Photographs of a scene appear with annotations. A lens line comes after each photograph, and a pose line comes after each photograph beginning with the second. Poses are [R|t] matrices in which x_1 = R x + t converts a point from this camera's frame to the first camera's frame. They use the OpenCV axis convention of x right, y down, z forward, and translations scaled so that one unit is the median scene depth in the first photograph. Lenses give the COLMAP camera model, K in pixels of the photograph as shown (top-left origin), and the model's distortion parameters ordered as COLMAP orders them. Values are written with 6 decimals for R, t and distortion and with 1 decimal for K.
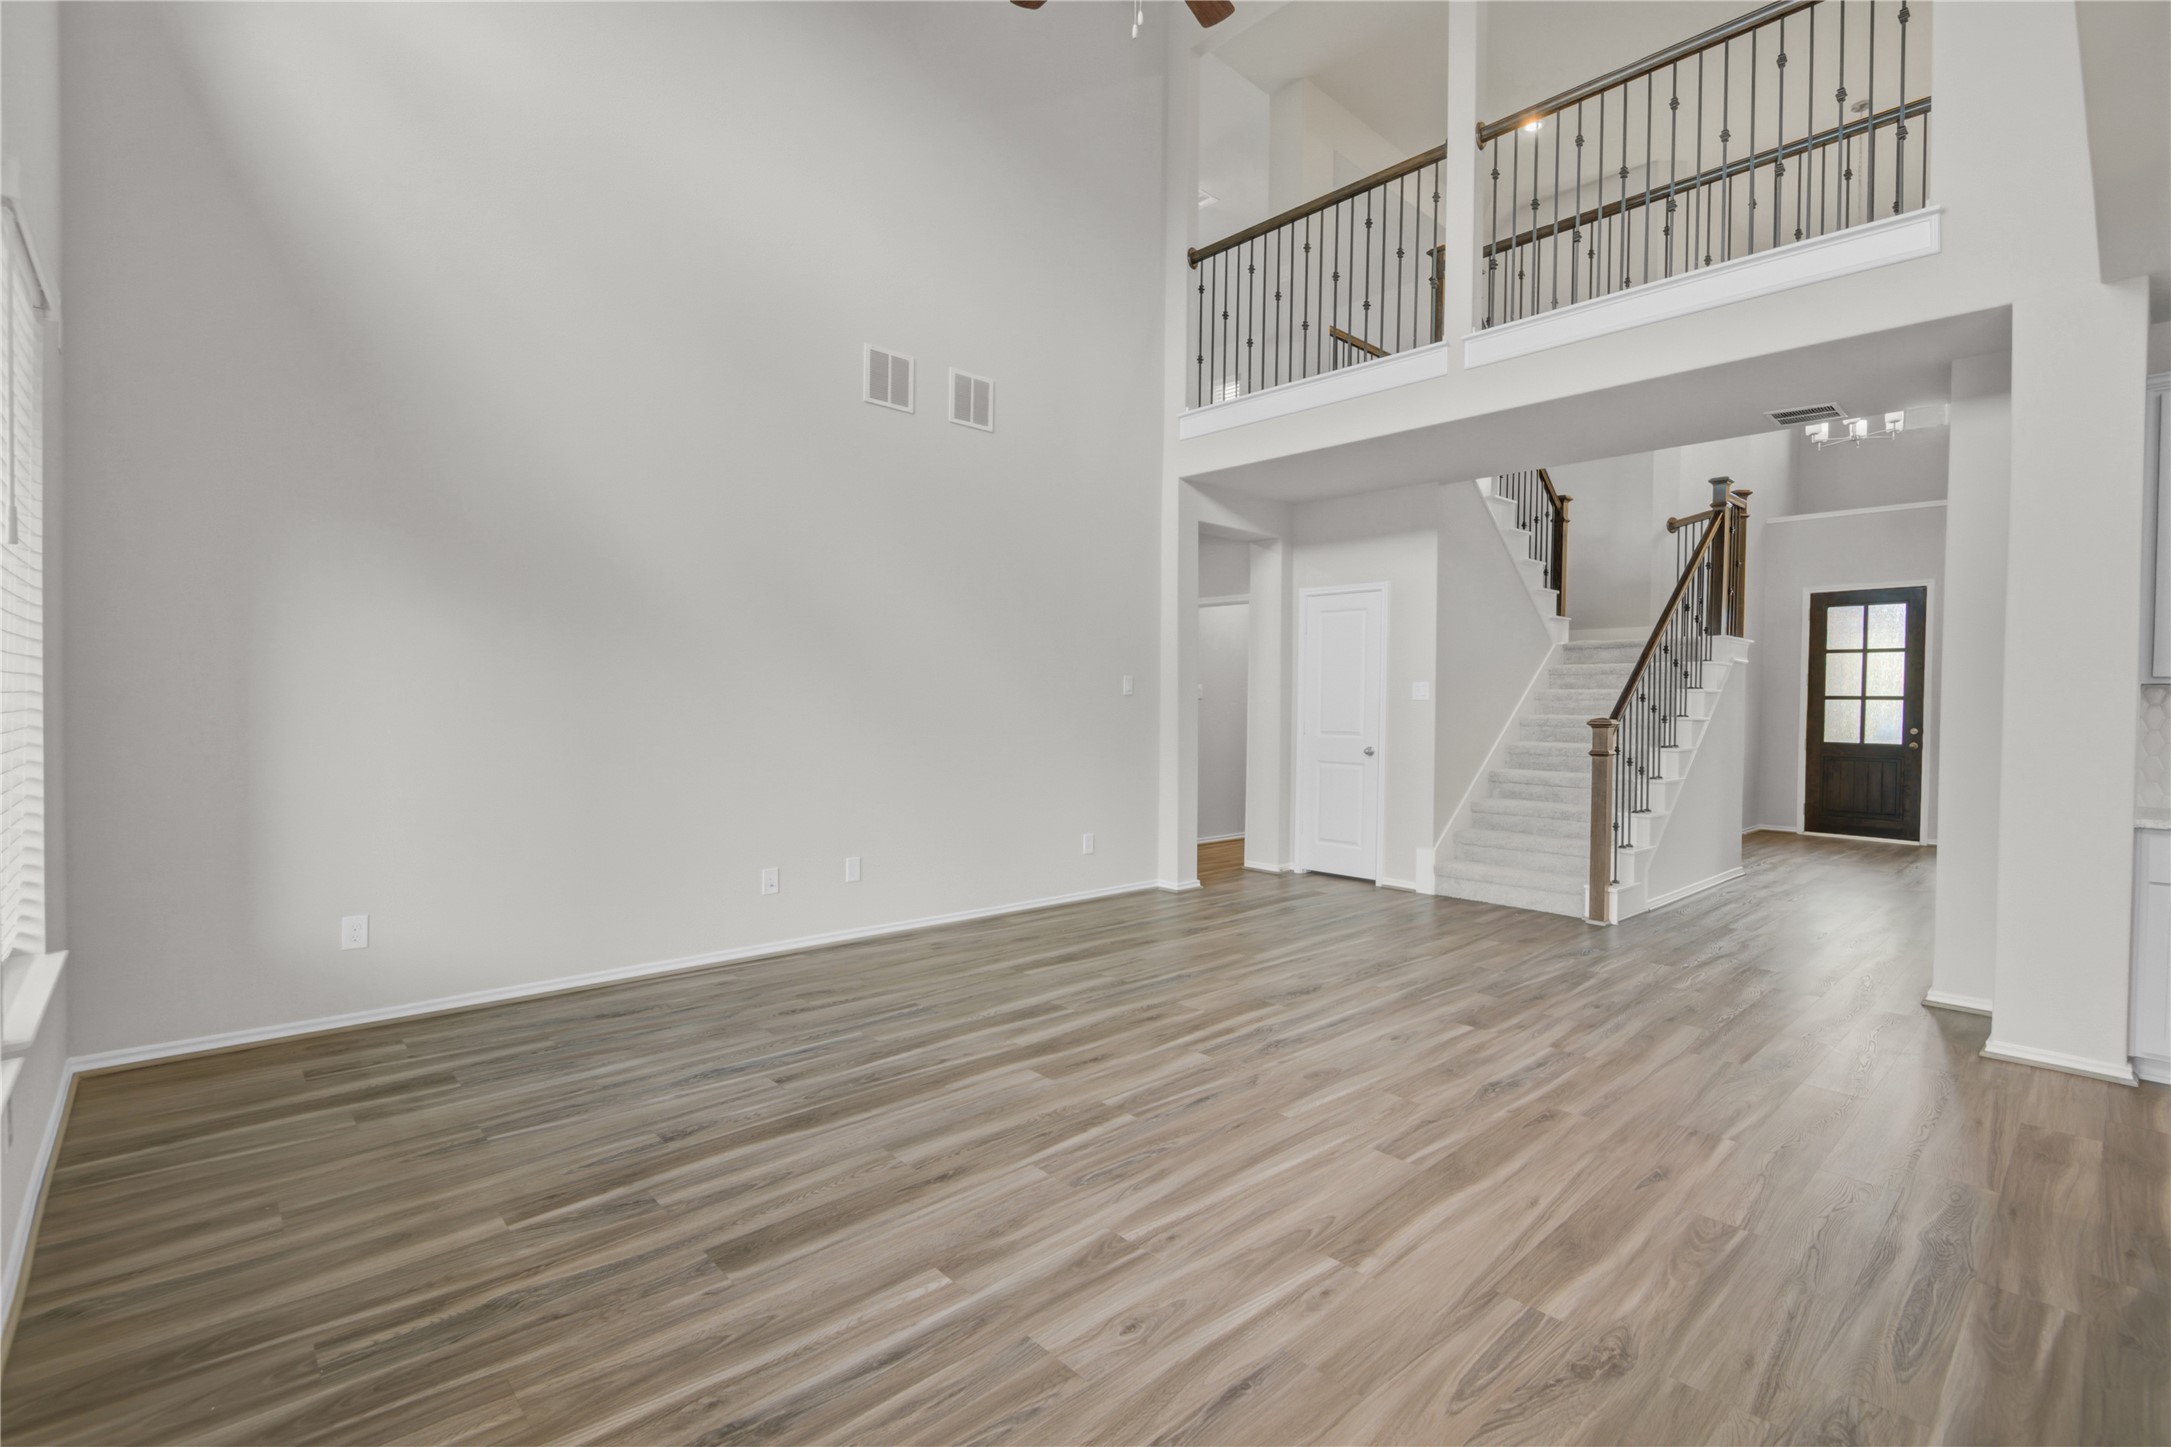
lens RADIAL K [[984.0, 0, 1085.5], [0, 984.0, 723.5], [0, 0, 1]] dist [0.004005, -0.006373]
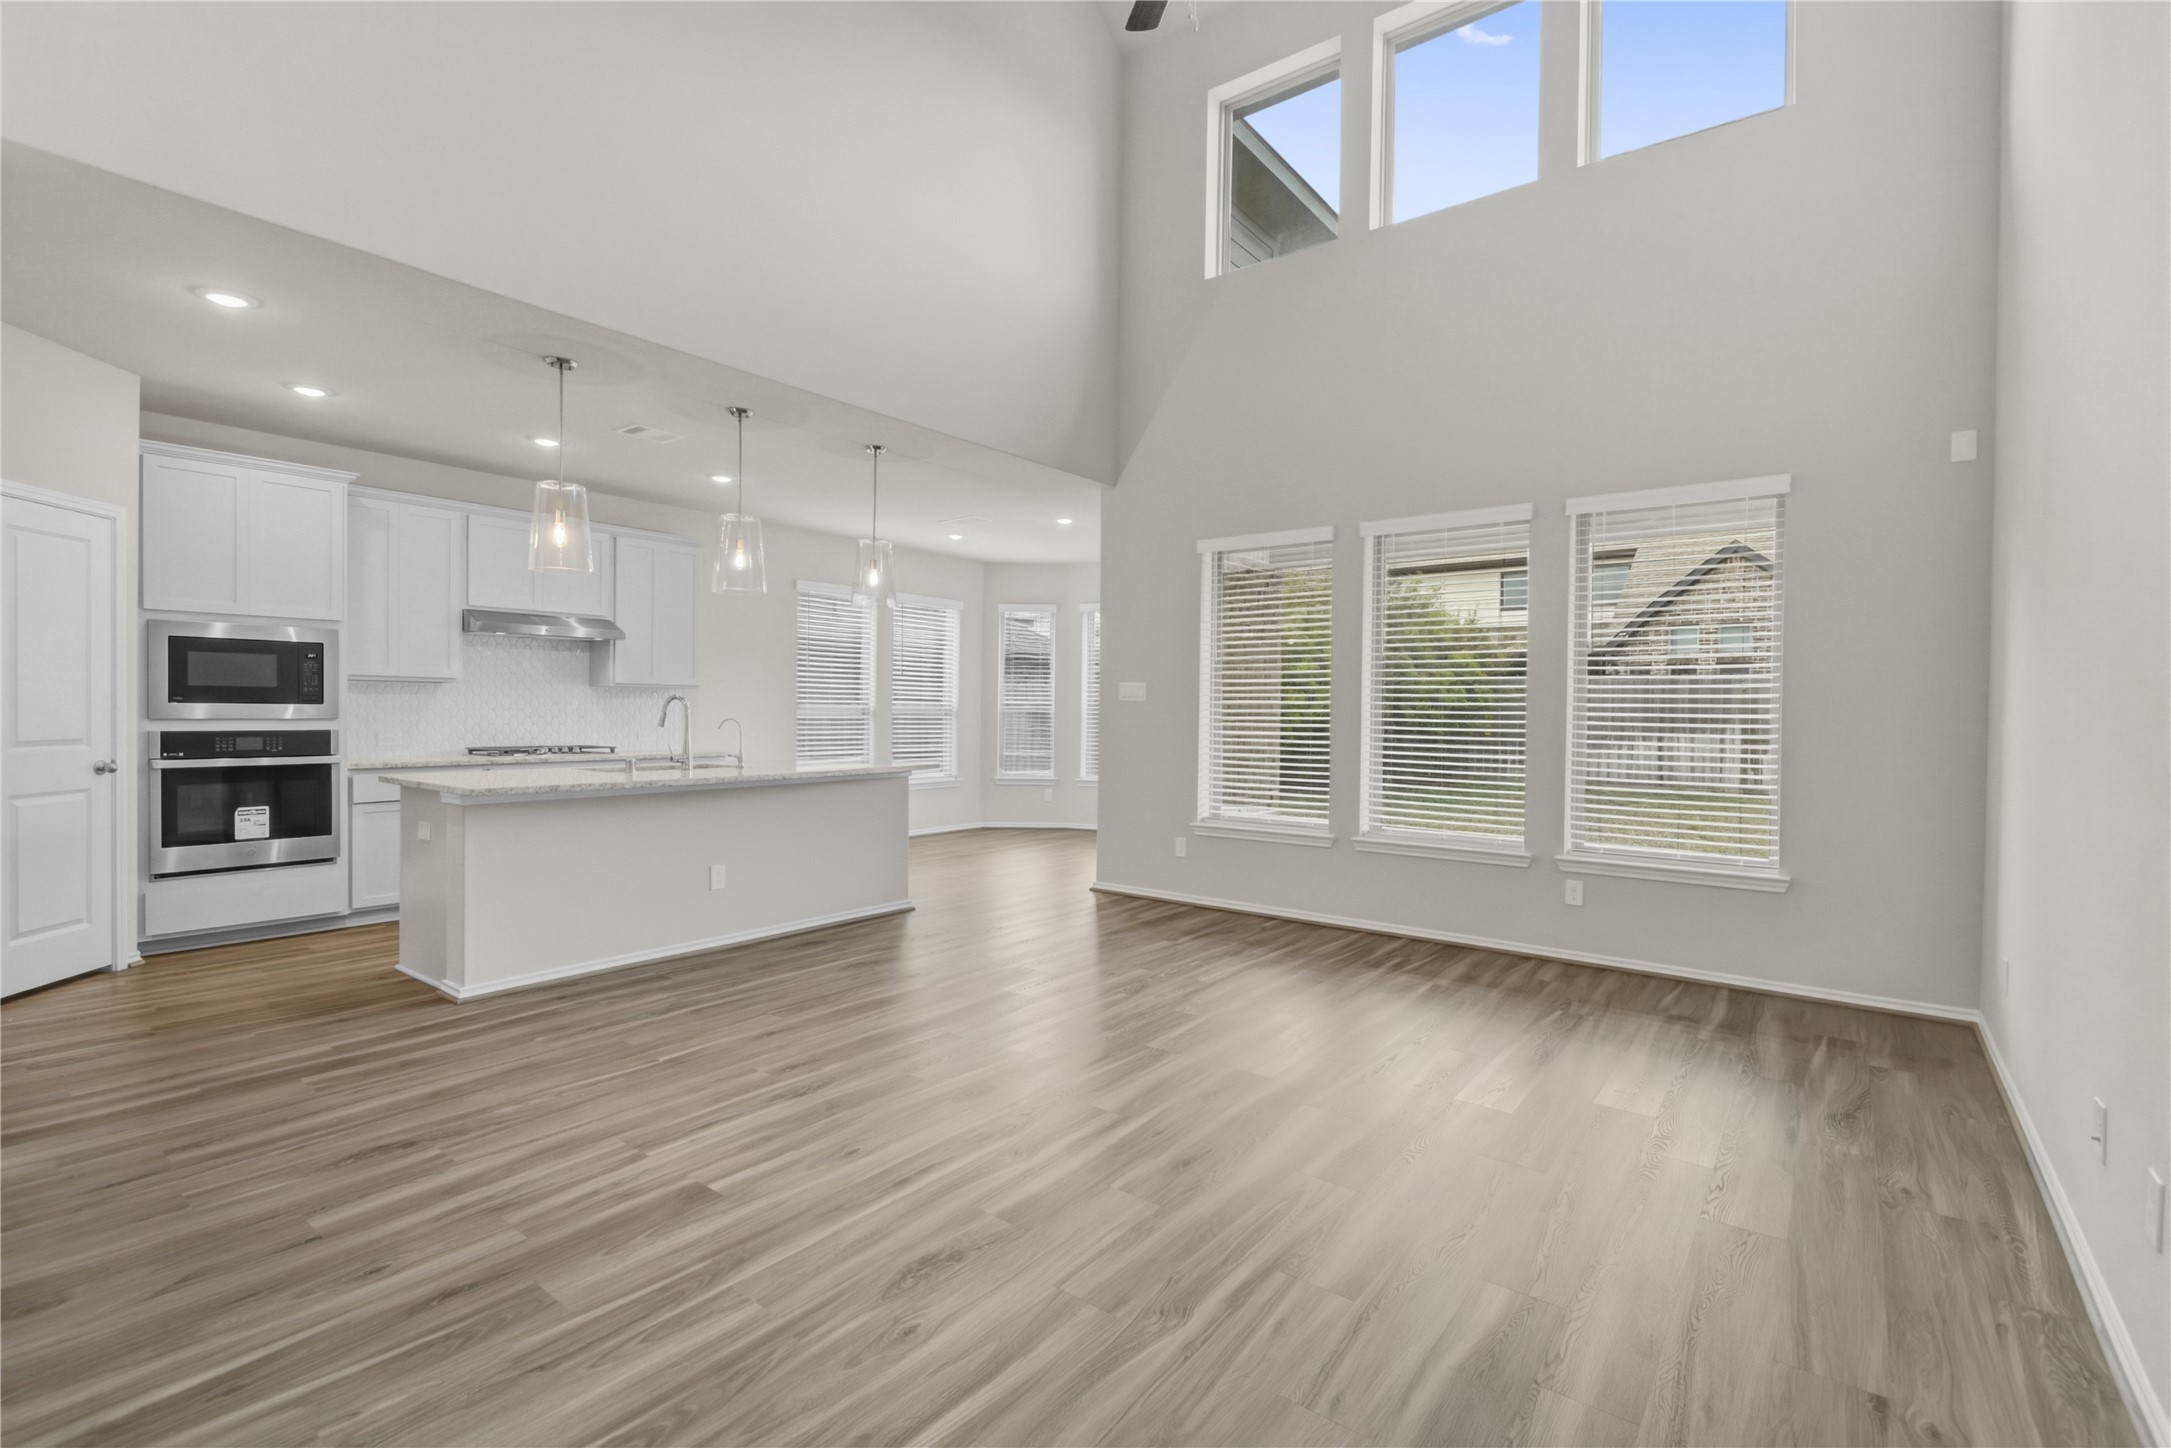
lens RADIAL K [[975.6, 0, 1085.5], [0, 975.6, 724.0], [0, 0, 1]] dist [0.001311, -0.007727]
pose [[-0.986339, -0.021430, -0.163328, 0.301478], [-0.027407, 0.999031, 0.034430, -0.036839], [0.162432, 0.038436, -0.985971, 1.964305]]
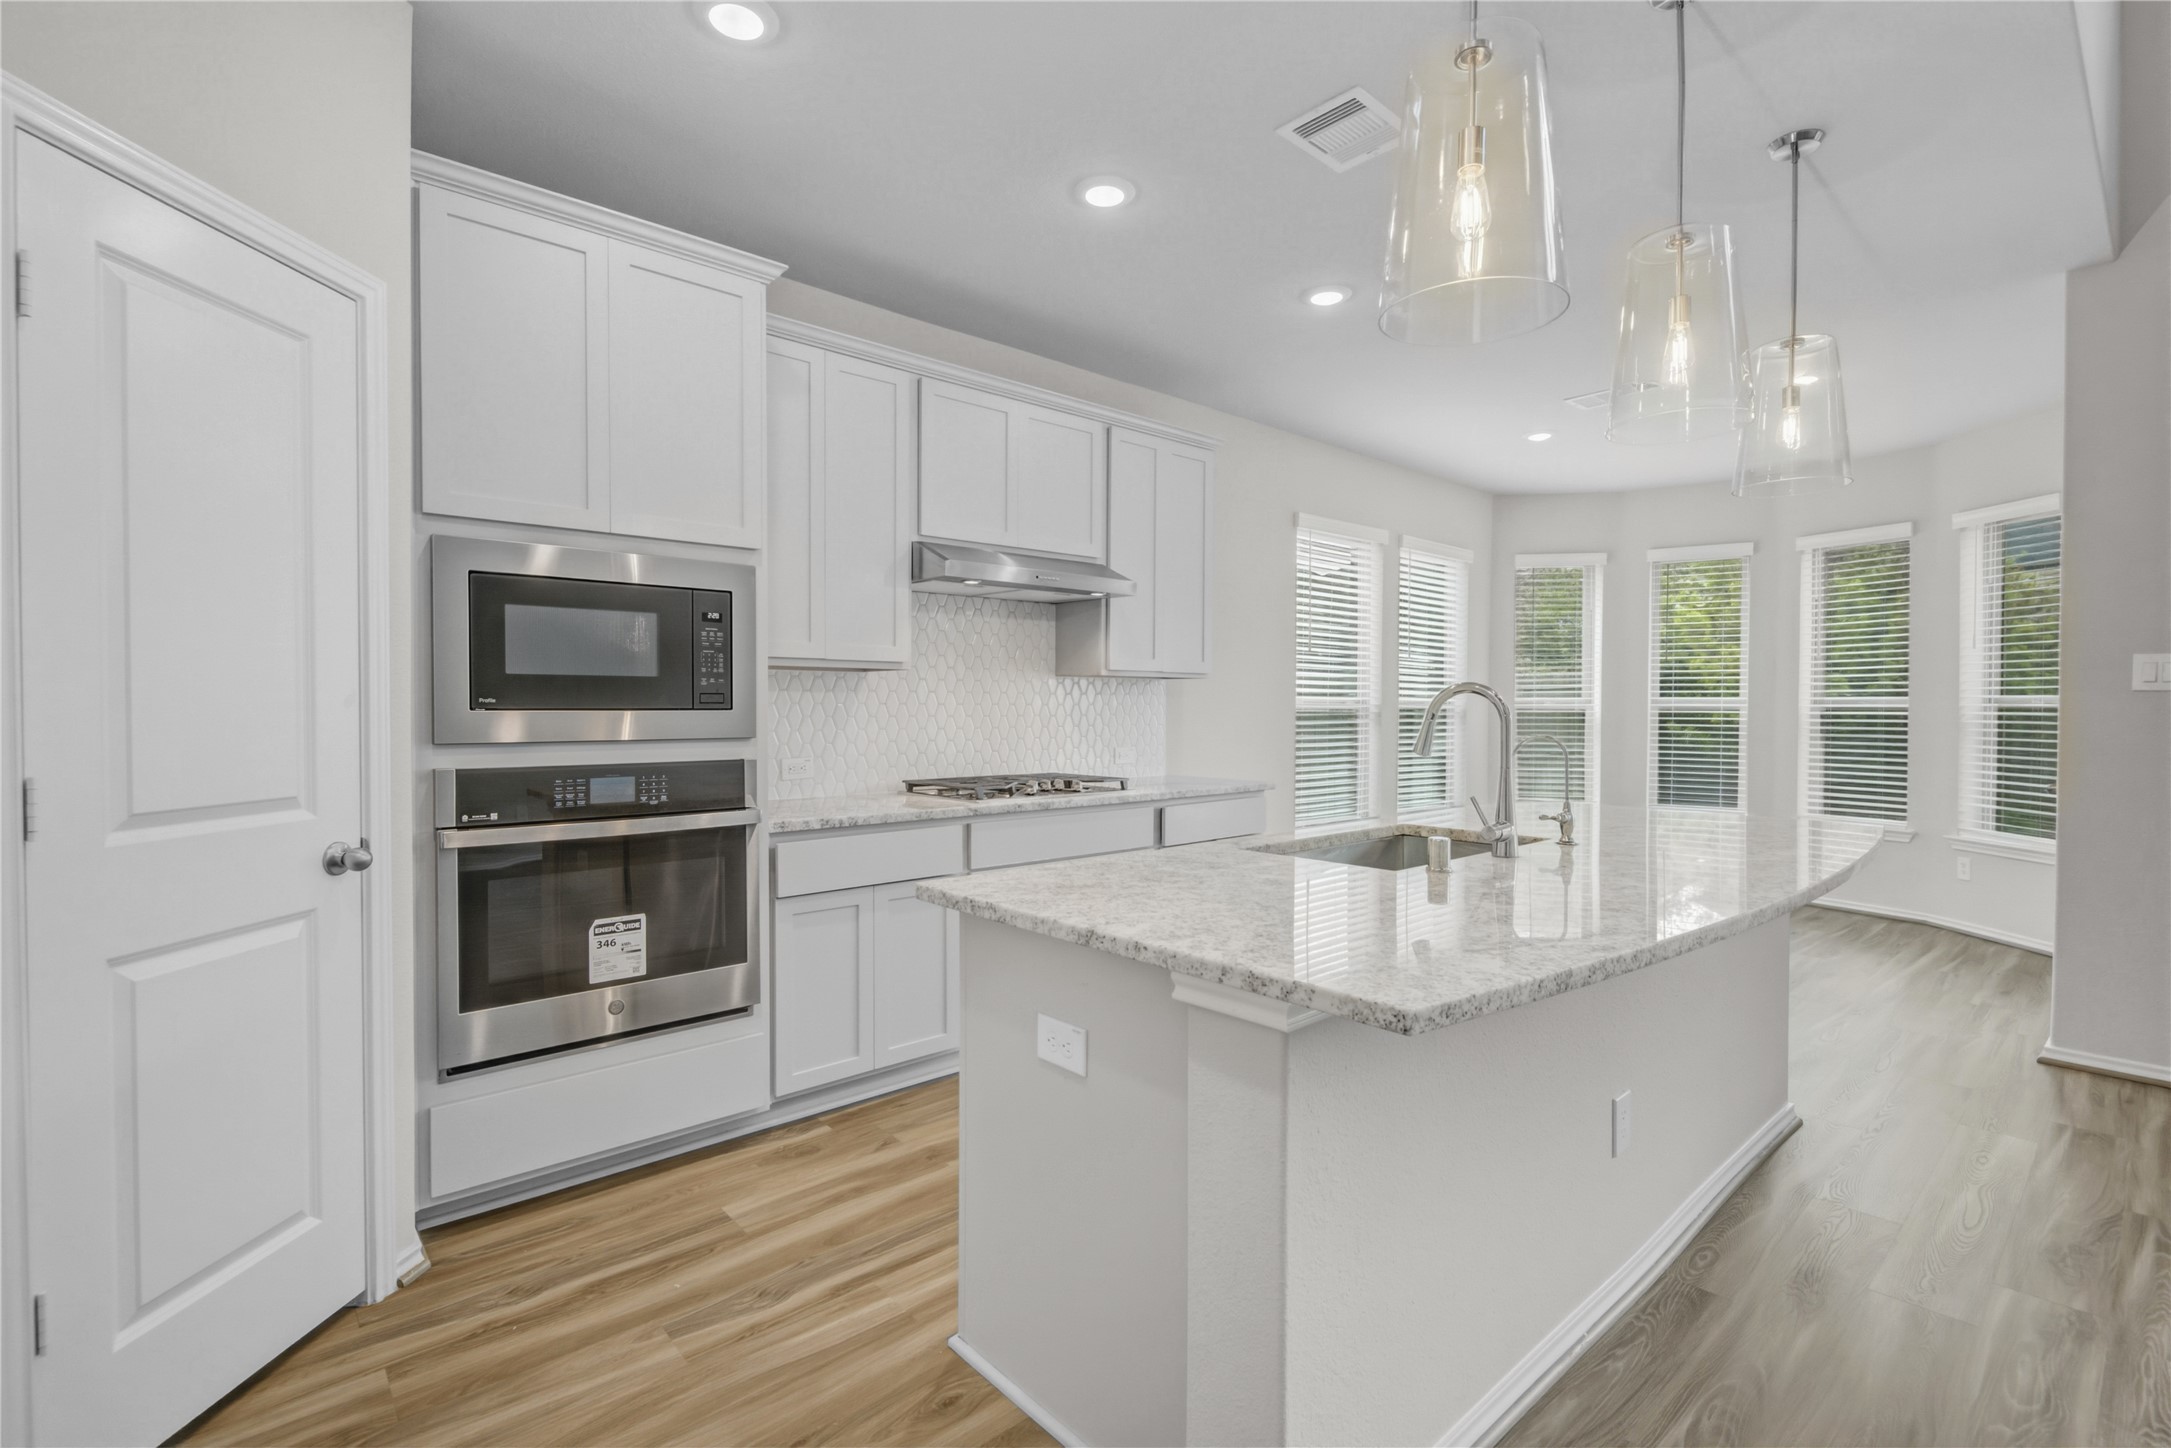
lens RADIAL K [[984.0, 0, 1085.5], [0, 984.0, 724.0], [0, 0, 1]] dist [0.004005, -0.006373]
pose [[-0.999642, -0.014768, 0.022319, 0.955546], [-0.013869, 0.999107, 0.039902, -0.005691], [-0.022888, 0.039579, -0.998954, 1.012539]]
